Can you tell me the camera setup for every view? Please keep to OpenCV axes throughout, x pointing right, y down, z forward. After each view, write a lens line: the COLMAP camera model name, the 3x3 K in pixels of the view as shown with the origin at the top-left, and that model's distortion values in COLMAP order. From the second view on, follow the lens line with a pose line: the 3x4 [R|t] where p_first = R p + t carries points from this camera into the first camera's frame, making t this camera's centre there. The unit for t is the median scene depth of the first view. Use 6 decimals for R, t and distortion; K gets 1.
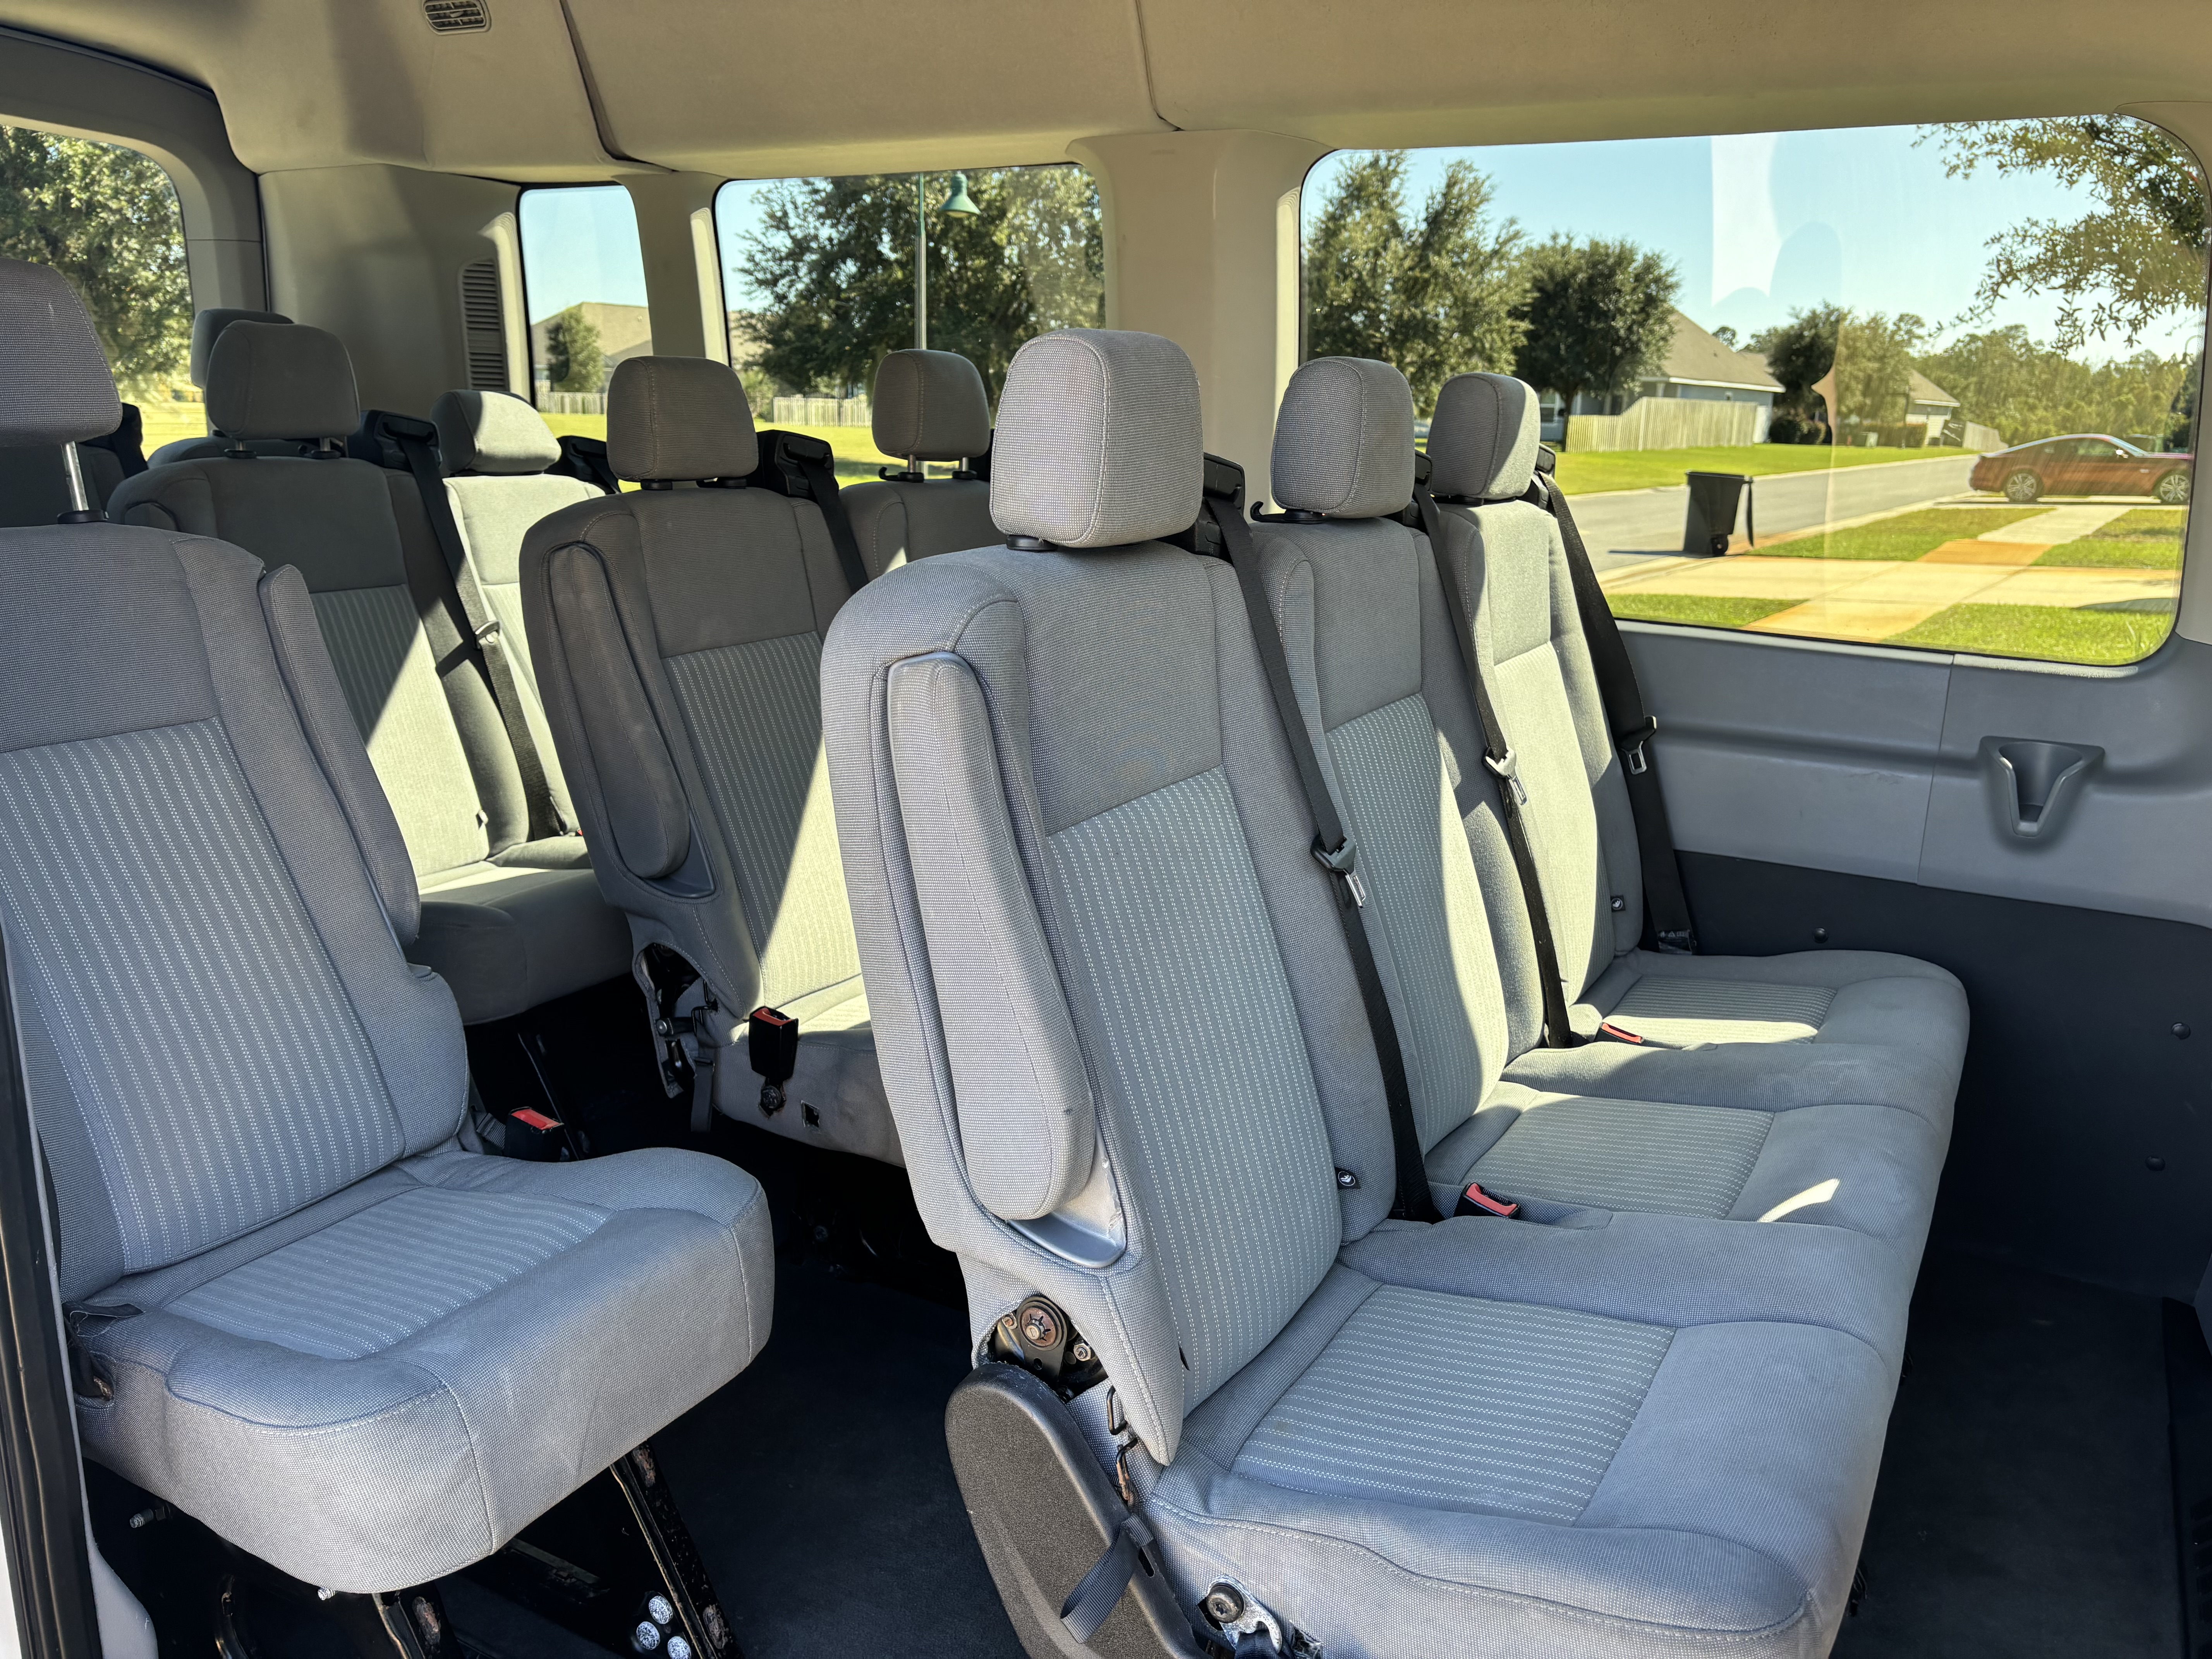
lens RADIAL K [[1679.2, 0, 1106.7], [0, 1679.2, 833.0], [0, 0, 1]] dist [0.030576, -0.028291]
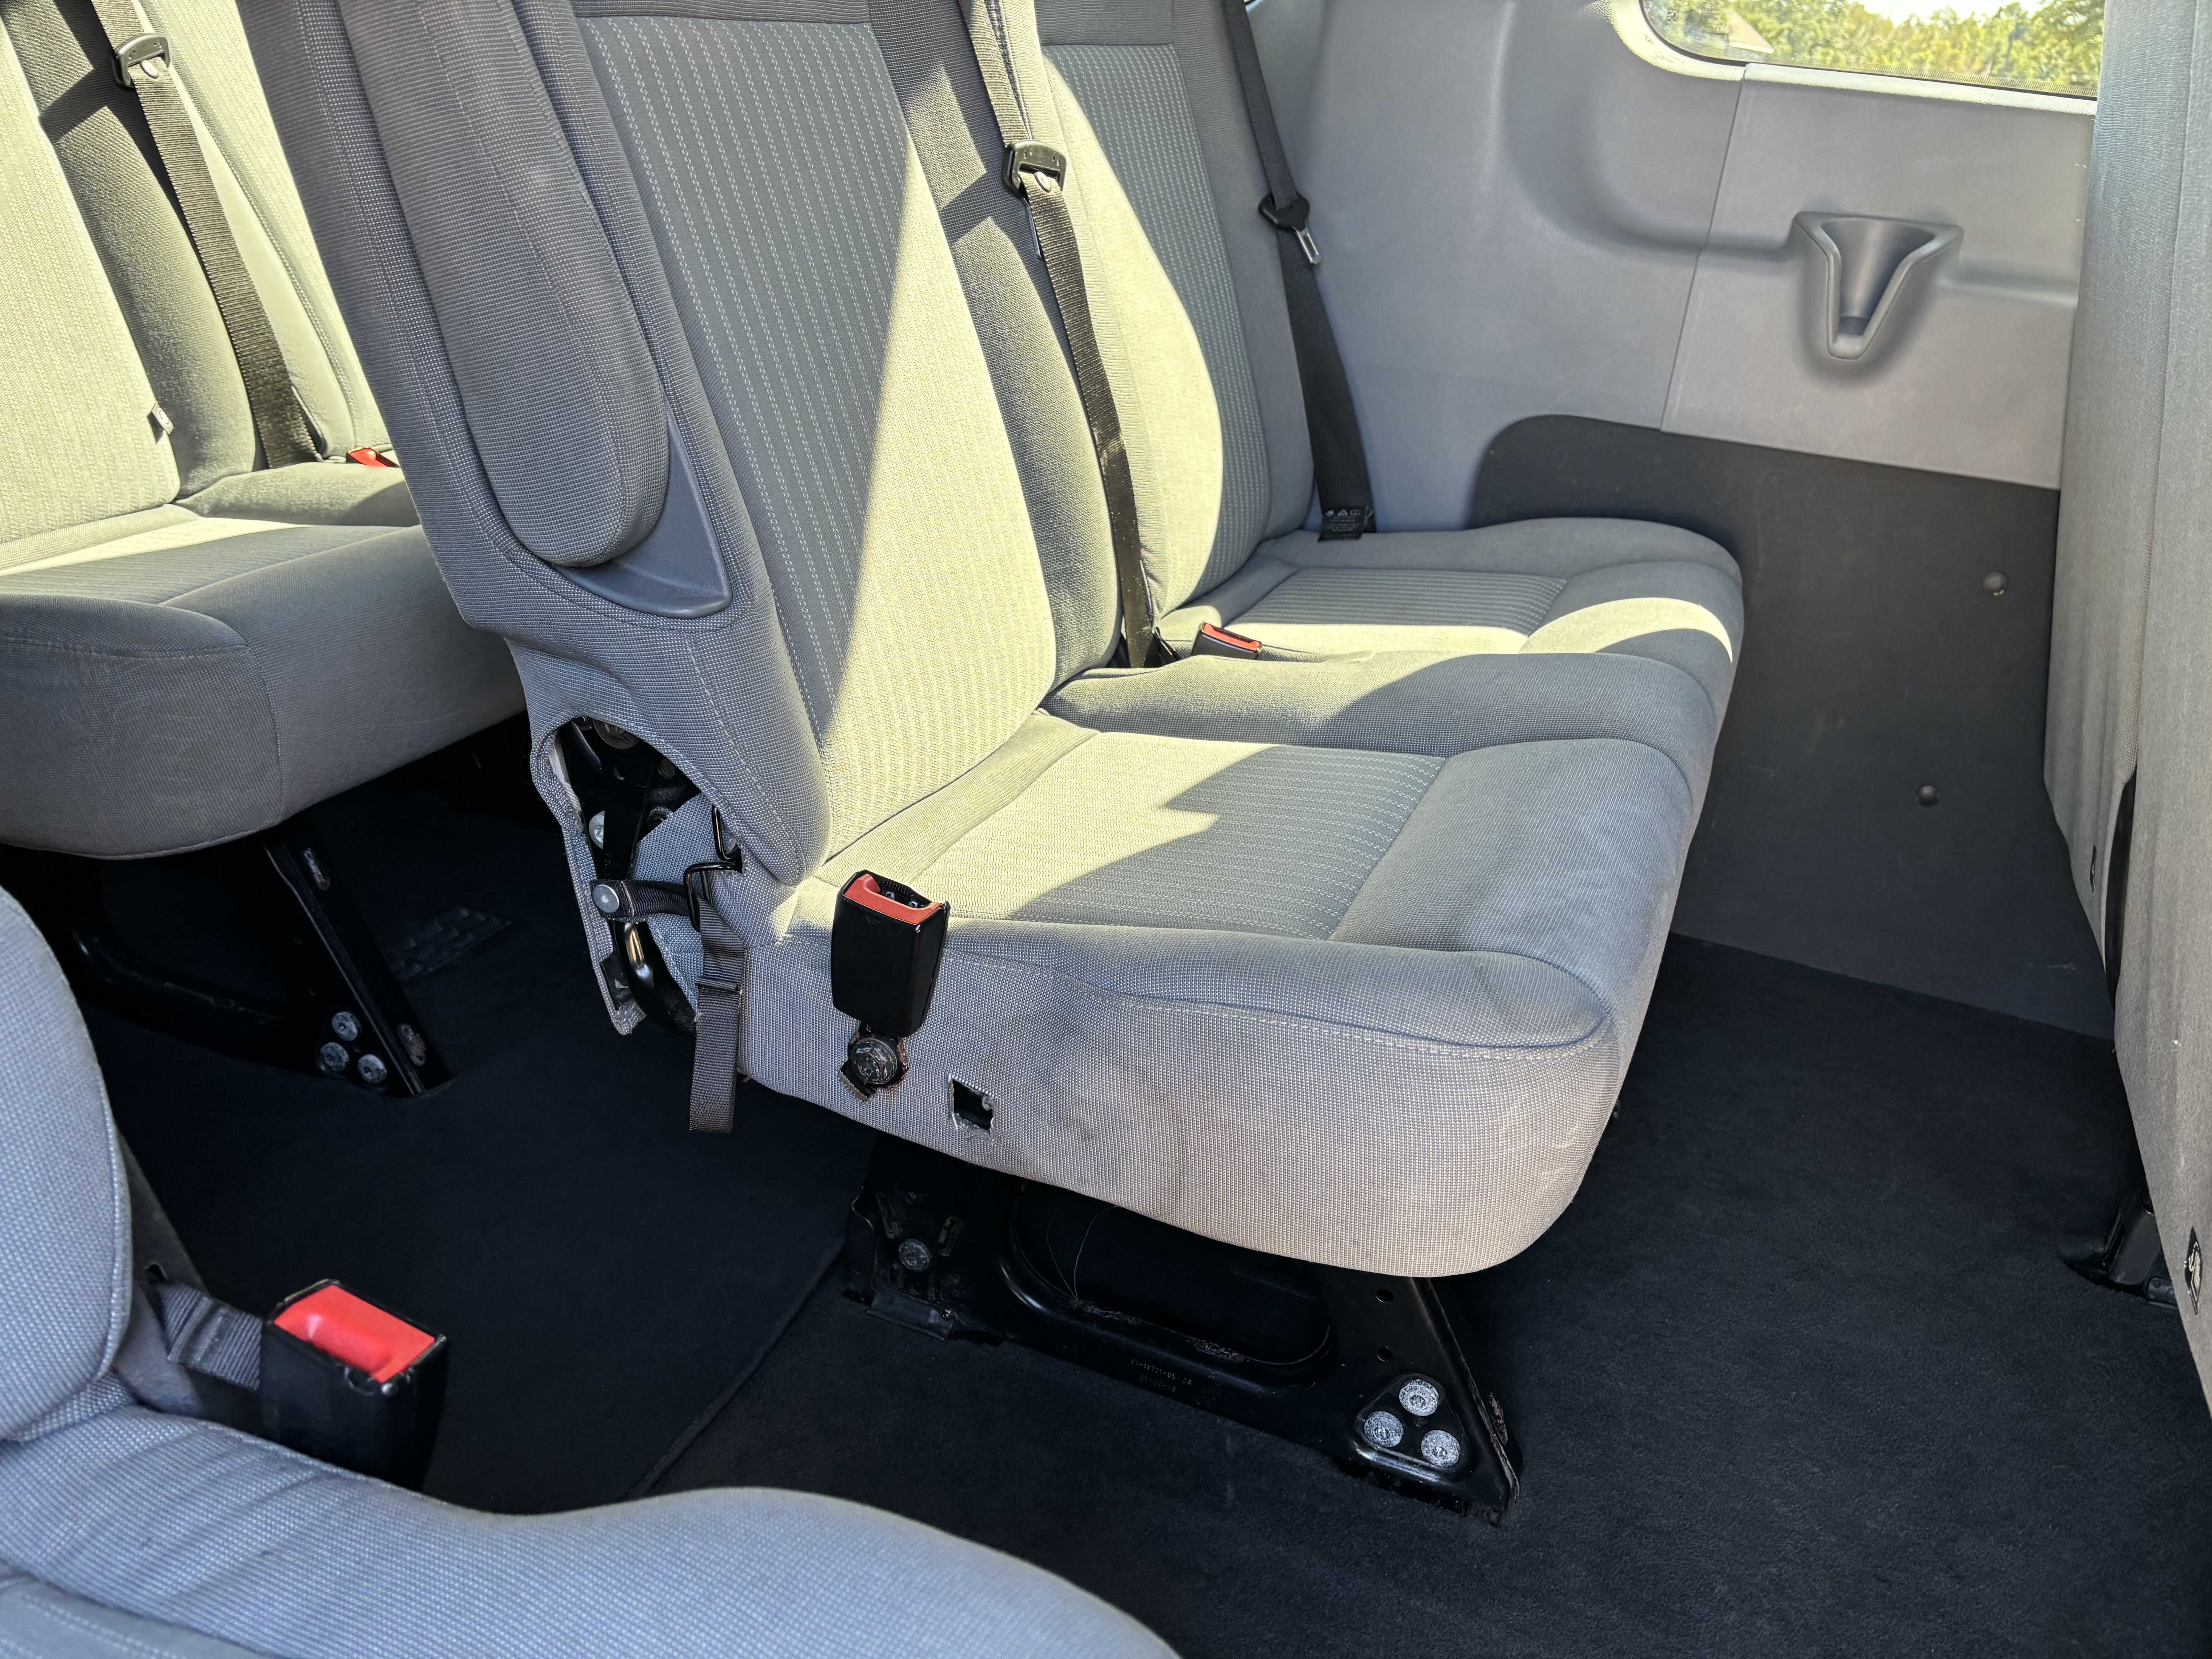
lens RADIAL K [[1679.2, 0, 1106.8], [0, 1679.2, 832.3], [0, 0, 1]] dist [0.030576, -0.028291]
pose [[0.991585, -0.002562, 0.129432, -0.192449], [-0.023776, 0.979193, 0.201535, 0.004032], [-0.127255, -0.202916, 0.970892, 0.556446]]
